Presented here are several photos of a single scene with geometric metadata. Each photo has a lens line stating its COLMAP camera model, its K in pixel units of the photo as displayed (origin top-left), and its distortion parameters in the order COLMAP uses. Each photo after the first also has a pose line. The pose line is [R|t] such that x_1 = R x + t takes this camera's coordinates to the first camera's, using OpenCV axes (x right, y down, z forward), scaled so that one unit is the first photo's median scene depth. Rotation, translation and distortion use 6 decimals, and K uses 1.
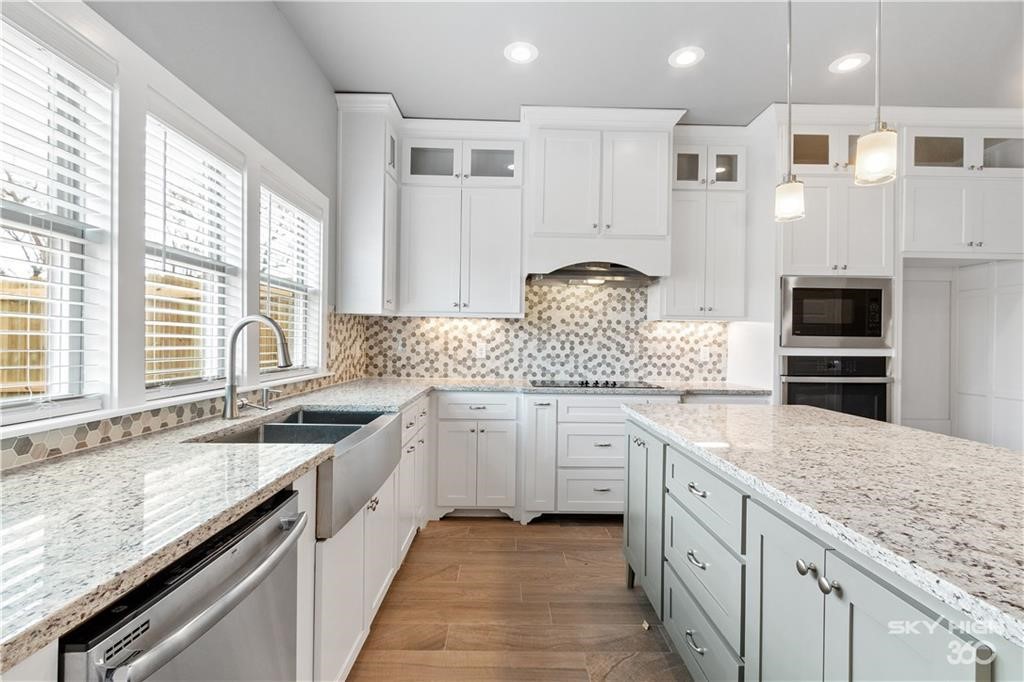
lens RADIAL K [[466.5, 0, 512.0], [0, 466.5, 341.0], [0, 0, 1]] dist [0.003902, -0.000380]
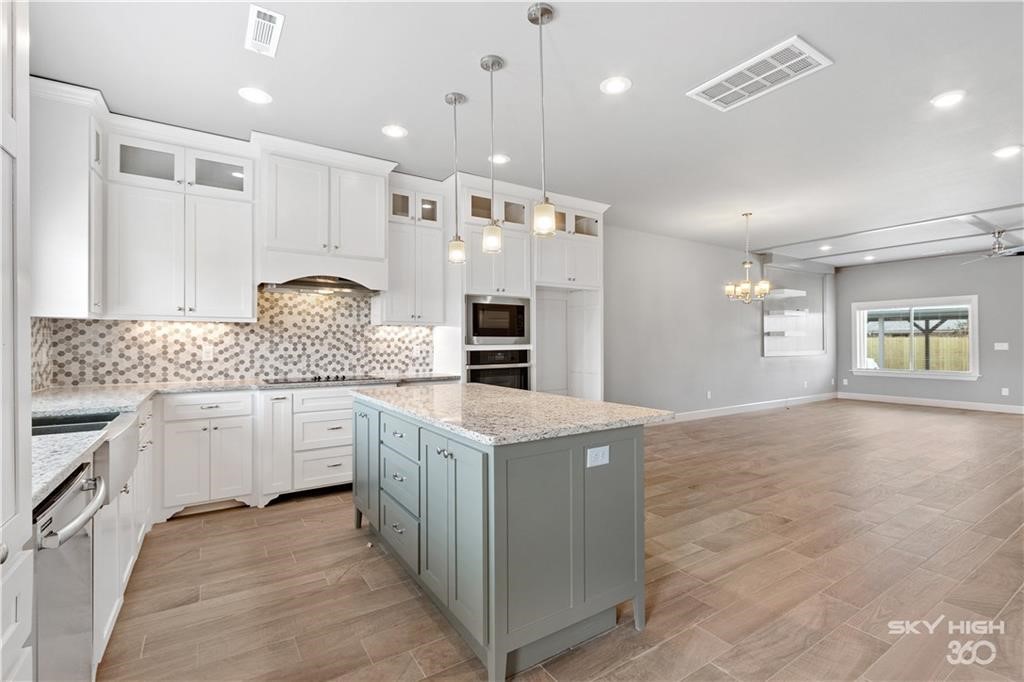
lens RADIAL K [[466.5, 0, 512.0], [0, 466.5, 341.0], [0, 0, 1]] dist [0.003902, -0.000380]
pose [[0.845244, -0.014175, 0.534193, -0.049407], [0.014261, 0.999890, 0.003968, -0.001473], [-0.534191, 0.004264, 0.845353, -0.223267]]
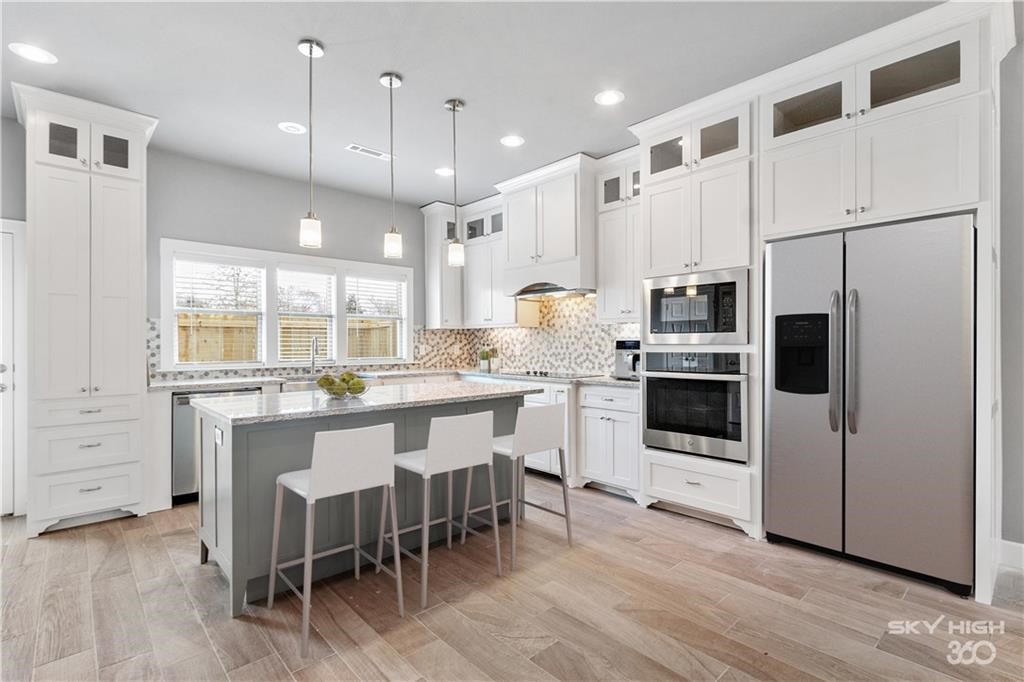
lens RADIAL K [[481.8, 0, 512.0], [0, 481.8, 341.0], [0, 0, 1]] dist [0.002708, -0.000066]
pose [[0.659538, -0.019822, -0.751410, 1.024503], [0.012057, 0.999803, -0.015792, 0.016159], [0.751574, 0.001355, 0.659647, 0.023379]]
